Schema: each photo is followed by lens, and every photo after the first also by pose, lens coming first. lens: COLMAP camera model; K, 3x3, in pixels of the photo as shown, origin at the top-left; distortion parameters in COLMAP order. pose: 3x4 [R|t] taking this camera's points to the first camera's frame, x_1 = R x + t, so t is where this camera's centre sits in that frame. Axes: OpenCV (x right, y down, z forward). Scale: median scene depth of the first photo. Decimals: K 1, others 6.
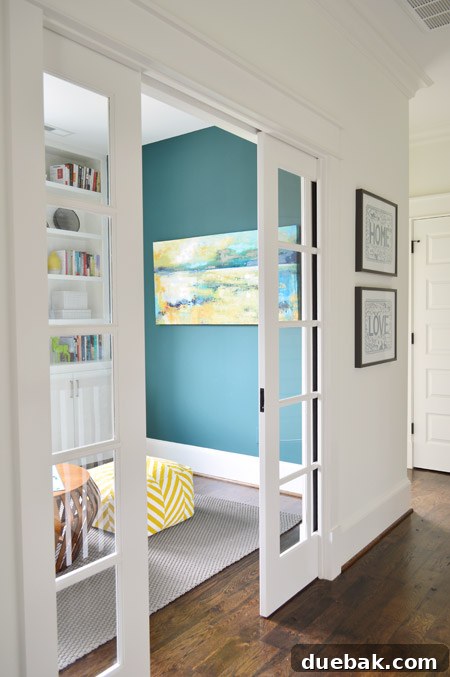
lens RADIAL K [[540.4, 0, 225.1], [0, 540.4, 338.9], [0, 0, 1]] dist [-0.004845, 0.012936]
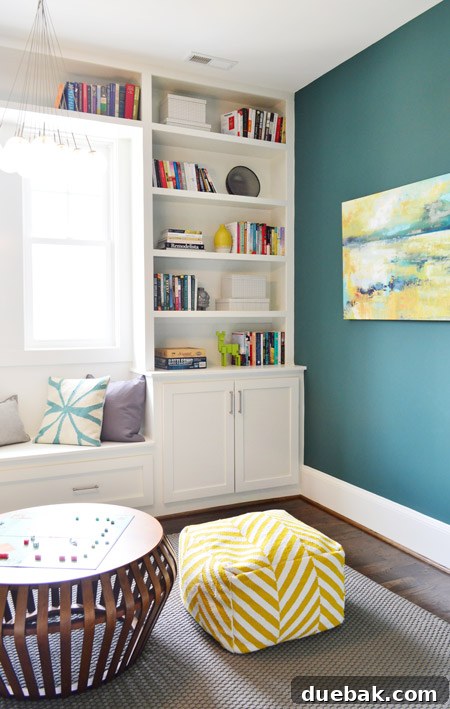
lens RADIAL K [[612.5, 0, 230.7], [0, 612.5, 341.1], [0, 0, 1]] dist [-0.022091, -0.004799]
pose [[0.903742, 0.031985, -0.426880, 0.082046], [-0.030019, 0.999485, 0.011336, -0.003062], [0.427023, 0.002570, 0.904237, 0.219468]]
